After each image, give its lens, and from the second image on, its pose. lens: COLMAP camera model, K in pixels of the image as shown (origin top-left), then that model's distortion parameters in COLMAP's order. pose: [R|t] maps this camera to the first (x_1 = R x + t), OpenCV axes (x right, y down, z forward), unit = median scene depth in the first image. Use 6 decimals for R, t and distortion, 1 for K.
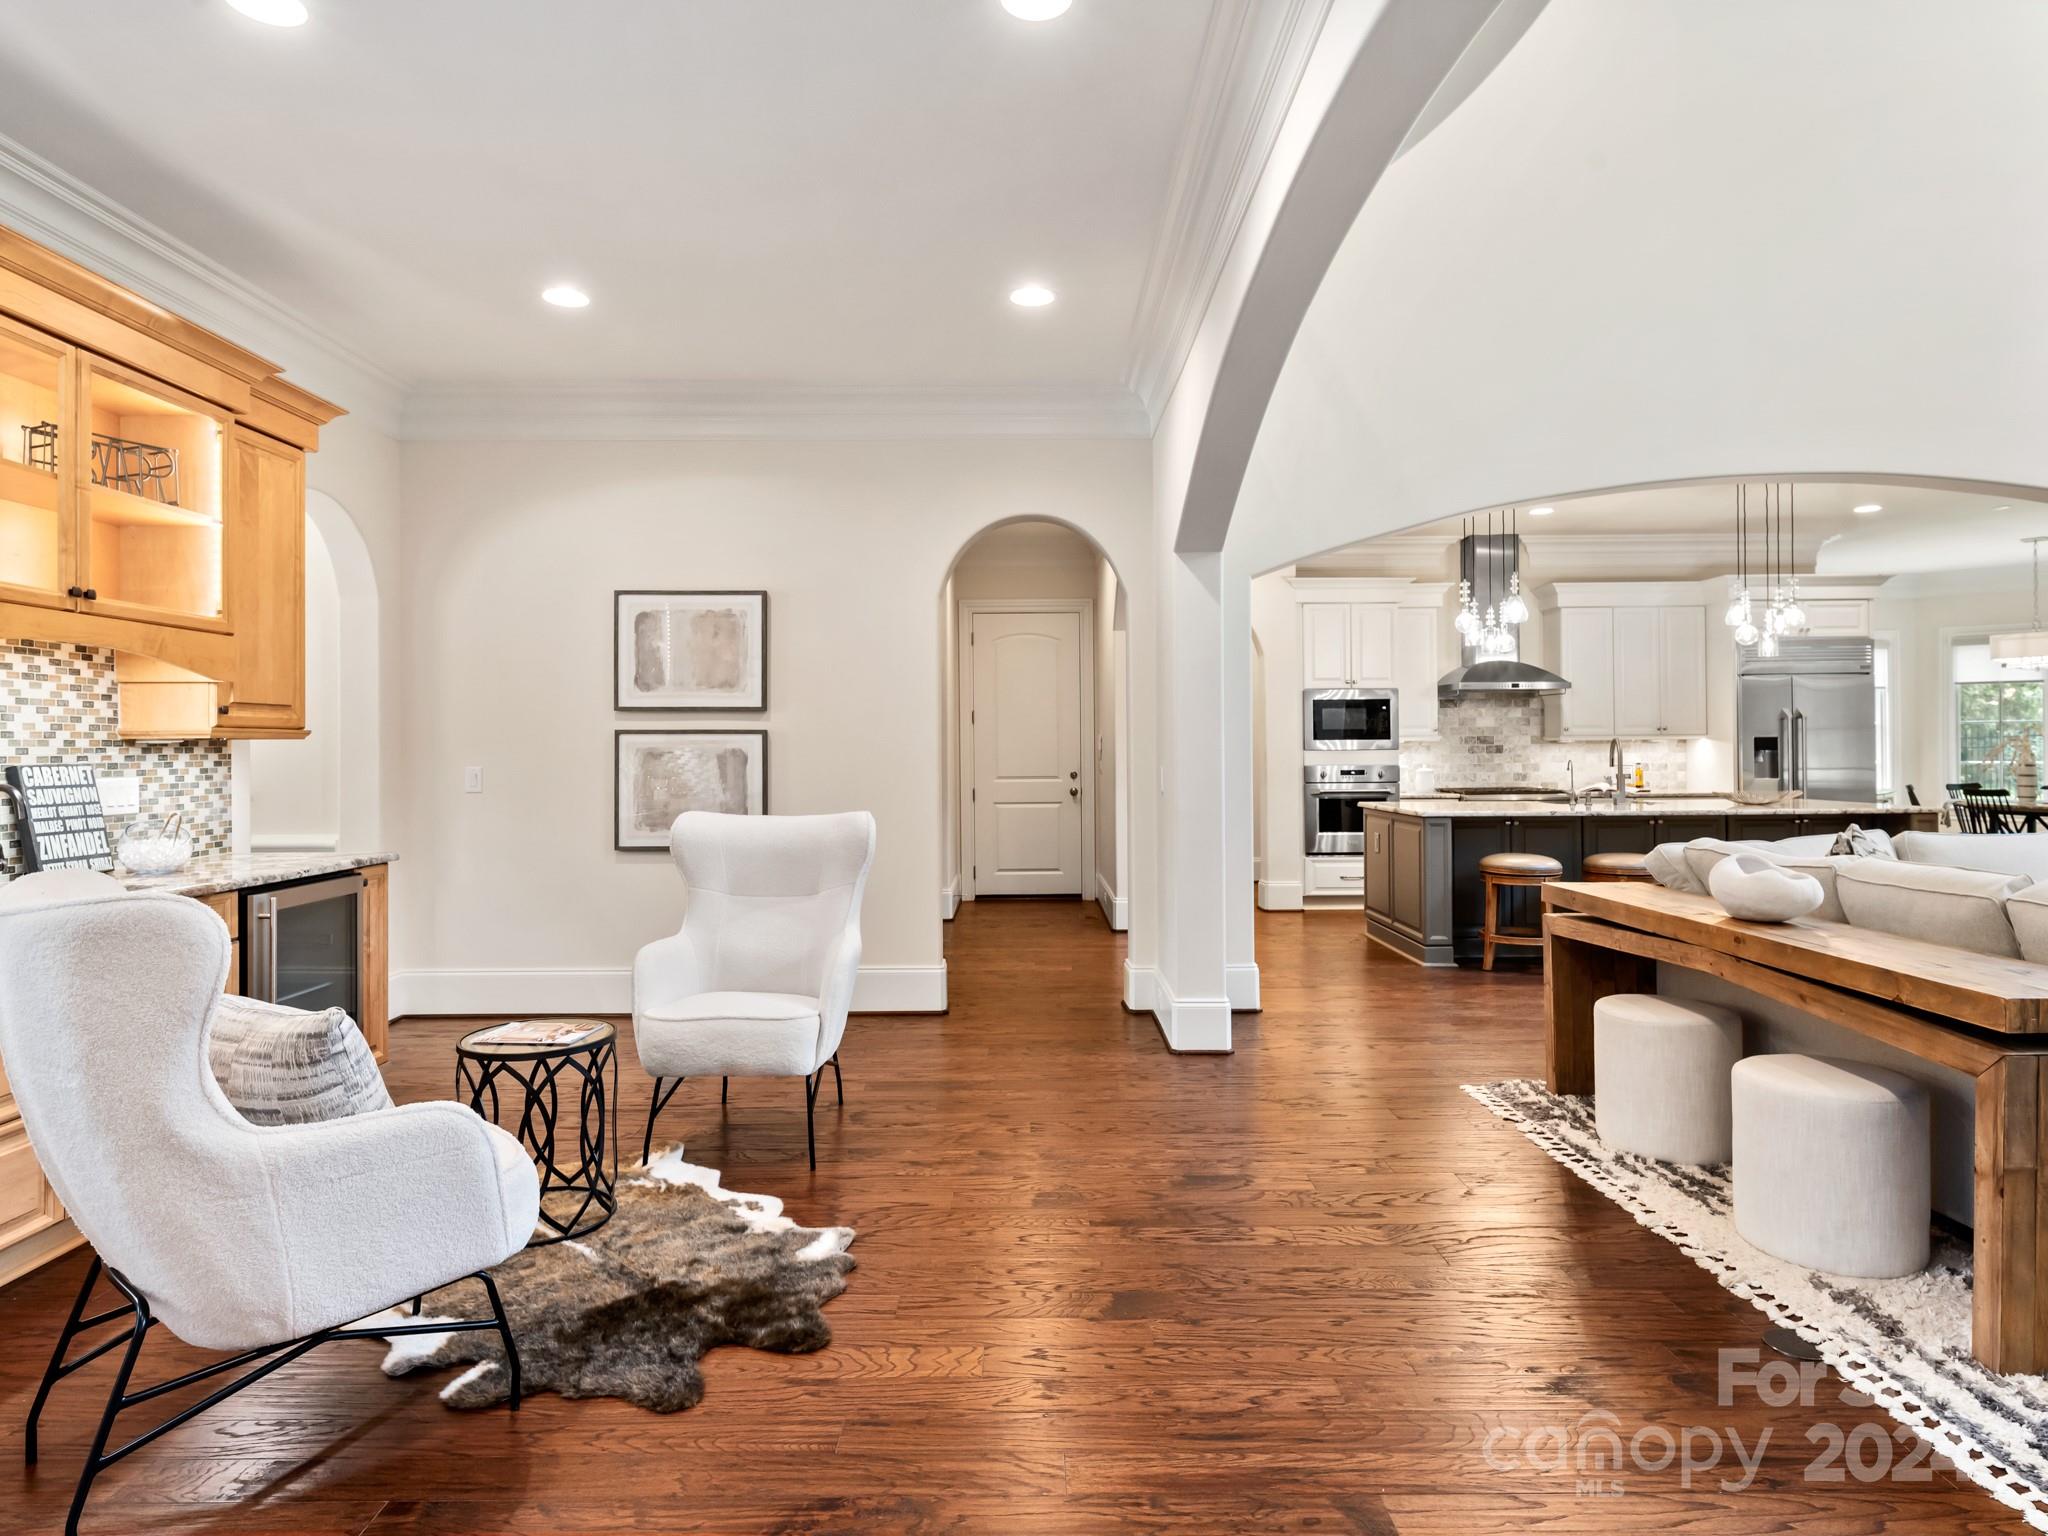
lens RADIAL K [[1166.6, 0, 1037.5], [0, 1166.6, 747.0], [0, 0, 1]] dist [0.003756, -0.001499]
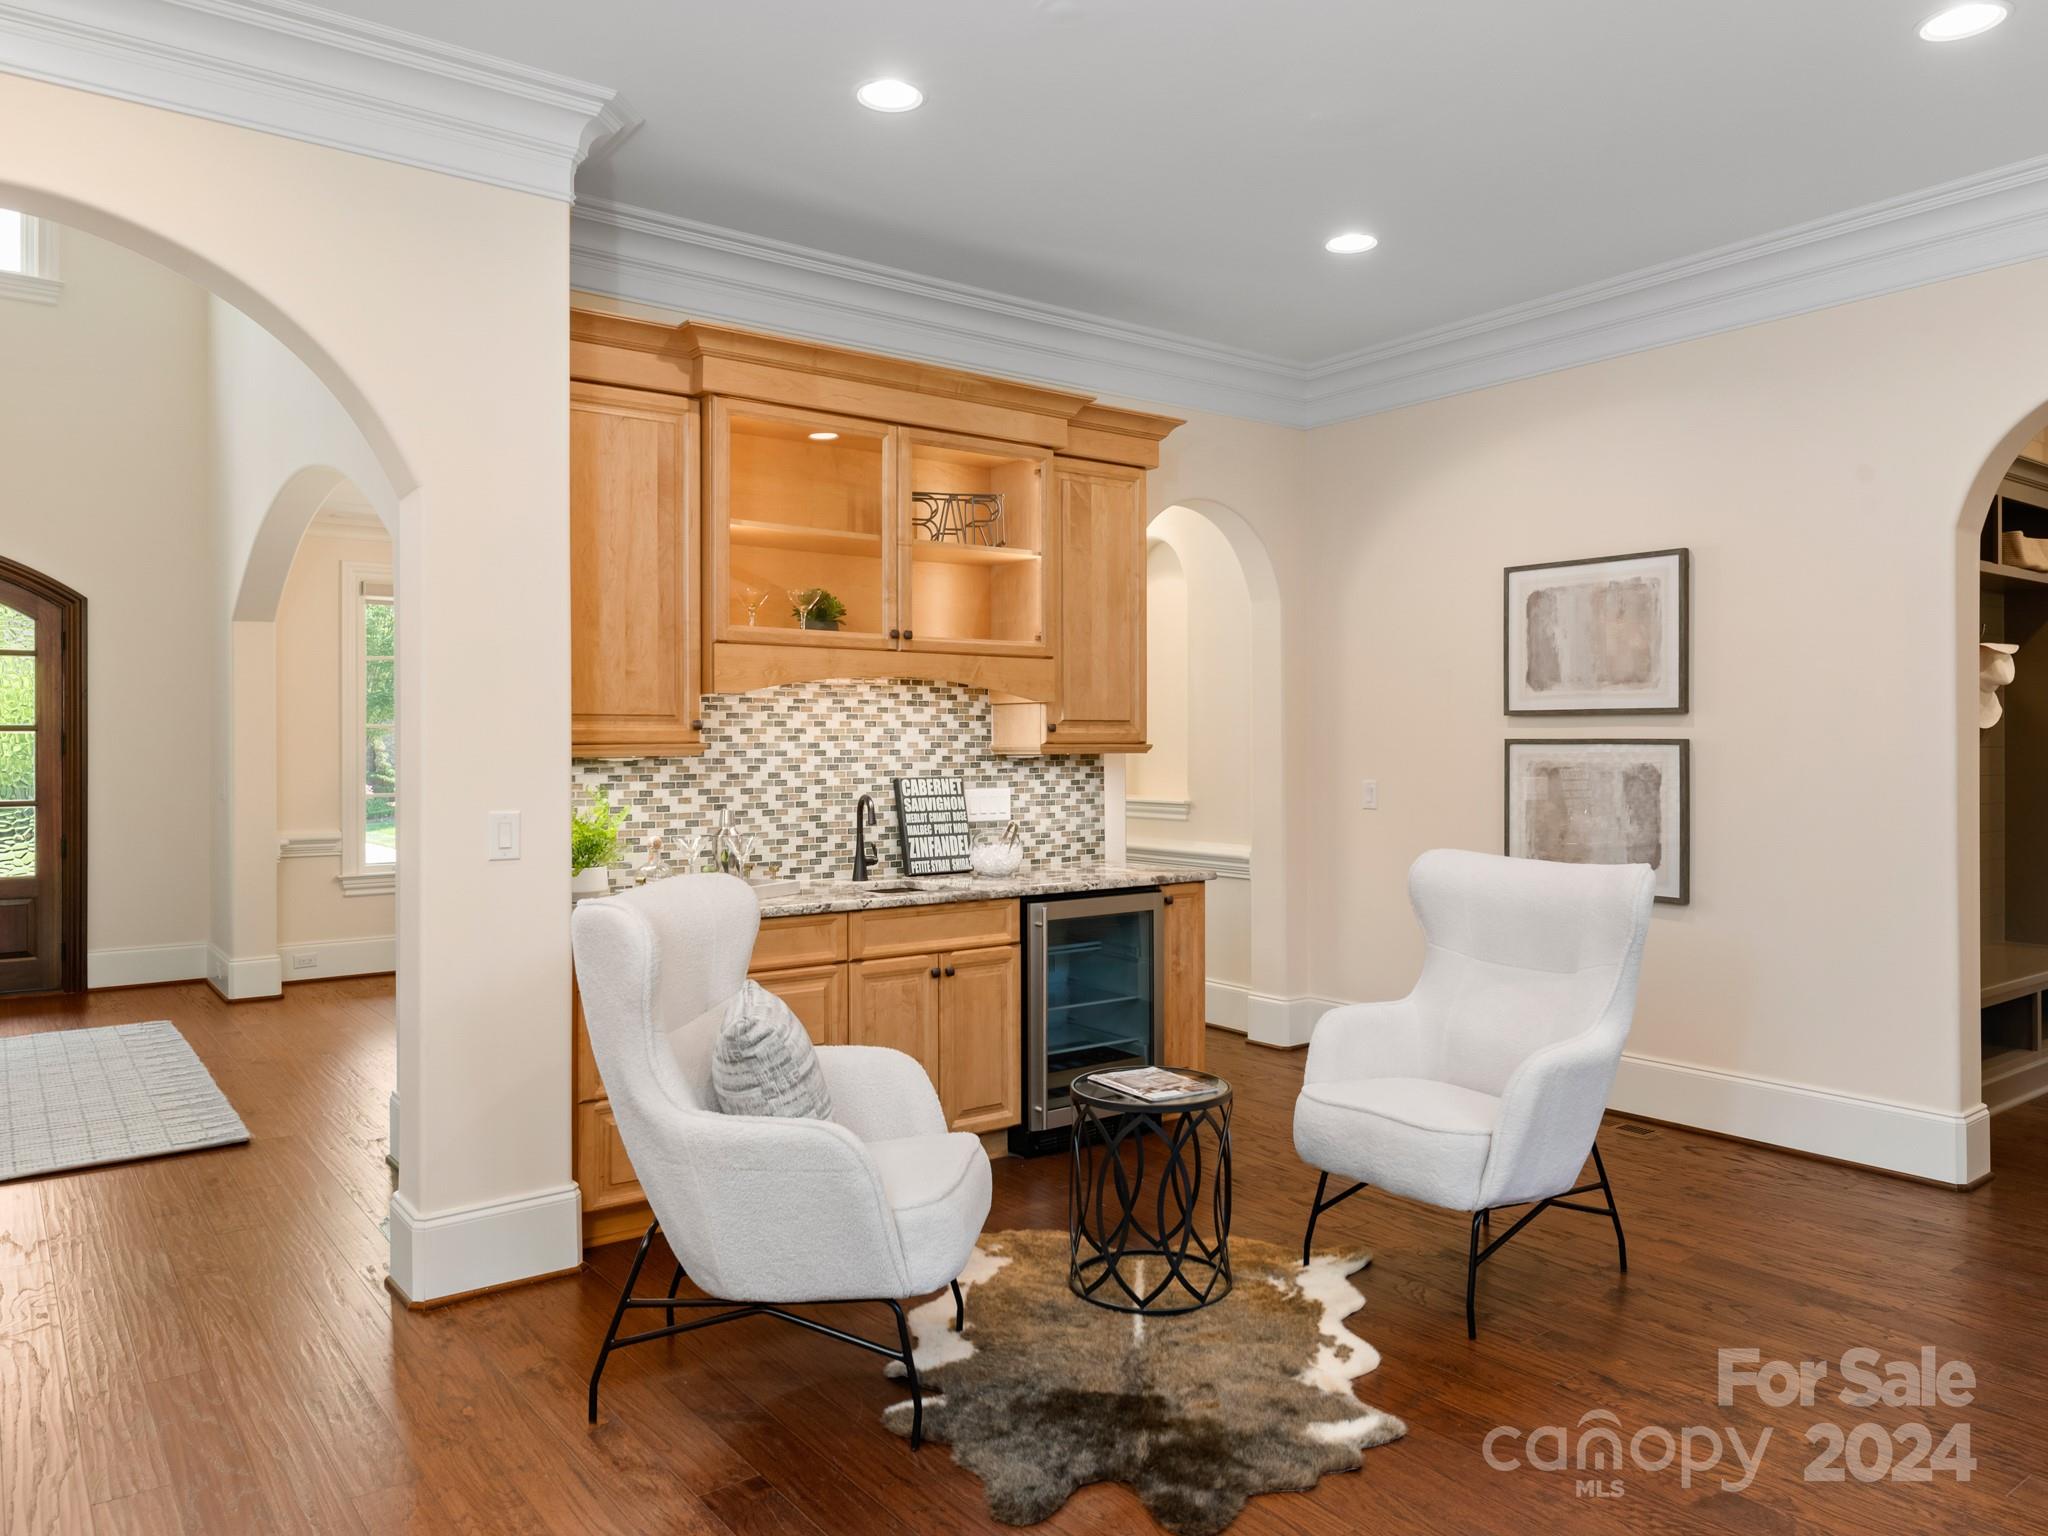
lens RADIAL K [[1404.8, 0, 1020.7], [0, 1404.8, 749.0], [0, 0, 1]] dist [-0.004166, -0.003650]
pose [[0.596645, 0.005893, -0.802484, 0.327993], [0.000500, 0.999970, 0.007715, -0.022765], [0.802505, -0.005004, 0.596624, 0.210985]]
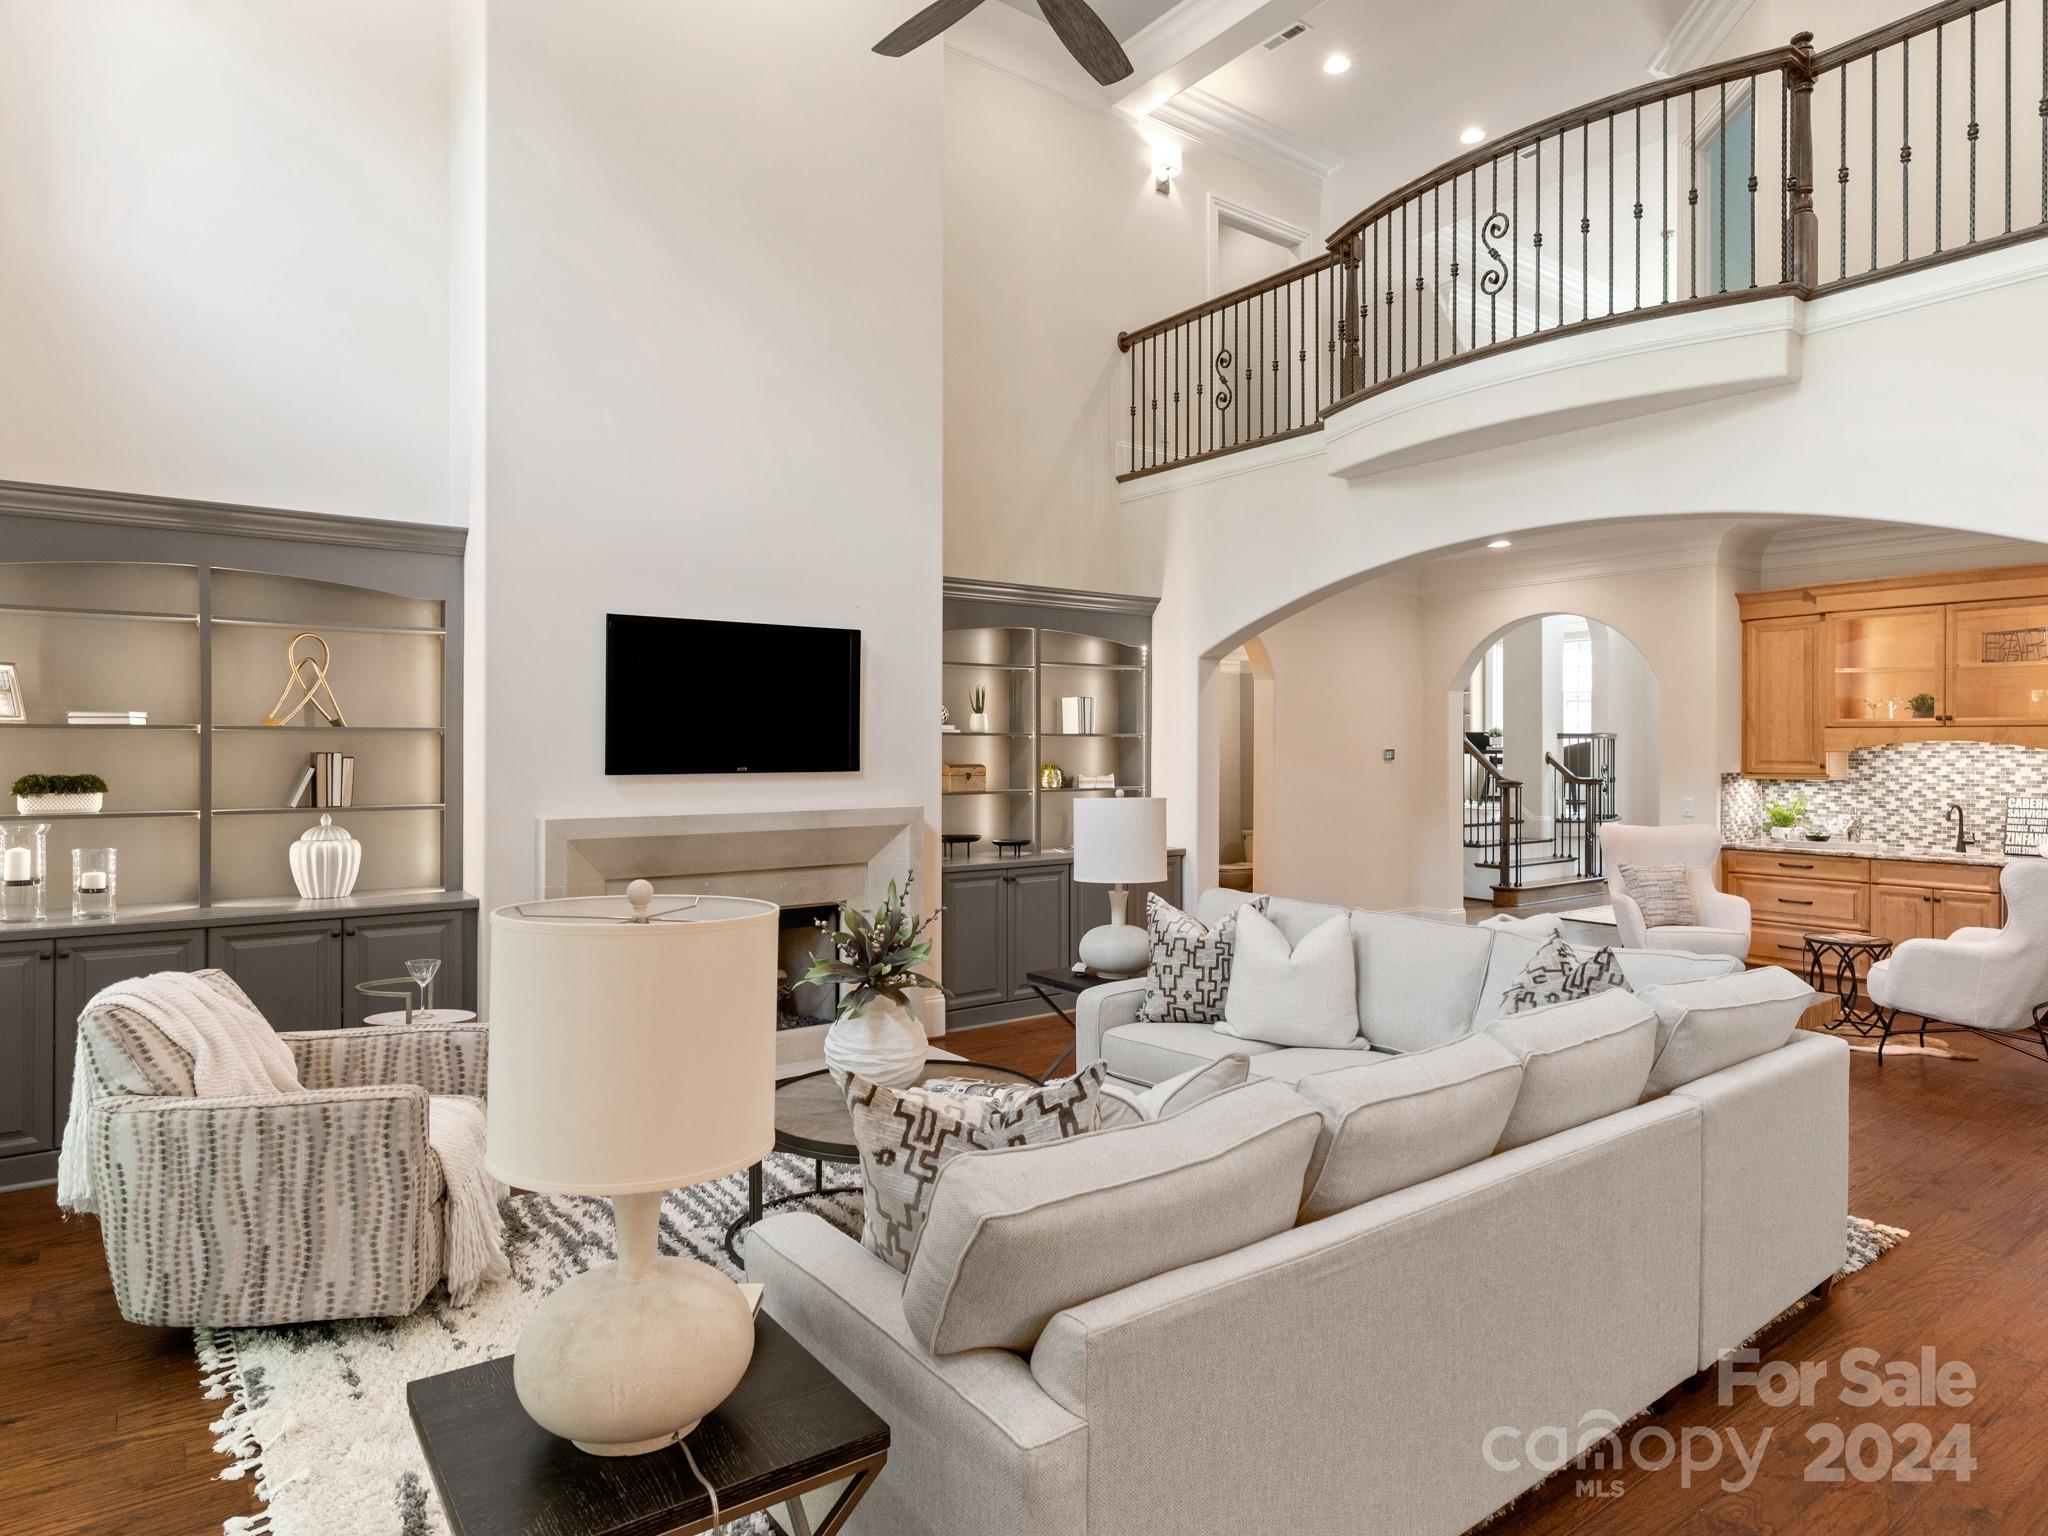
lens RADIAL K [[1256.1, 0, 1031.8], [0, 1256.1, 753.4], [0, 0, 1]] dist [0.004300, 0.002298]
pose [[-0.780959, 0.008478, -0.624525, 1.658947], [0.003631, 0.999953, 0.009034, -0.078068], [0.624572, 0.004788, -0.780953, 1.486154]]
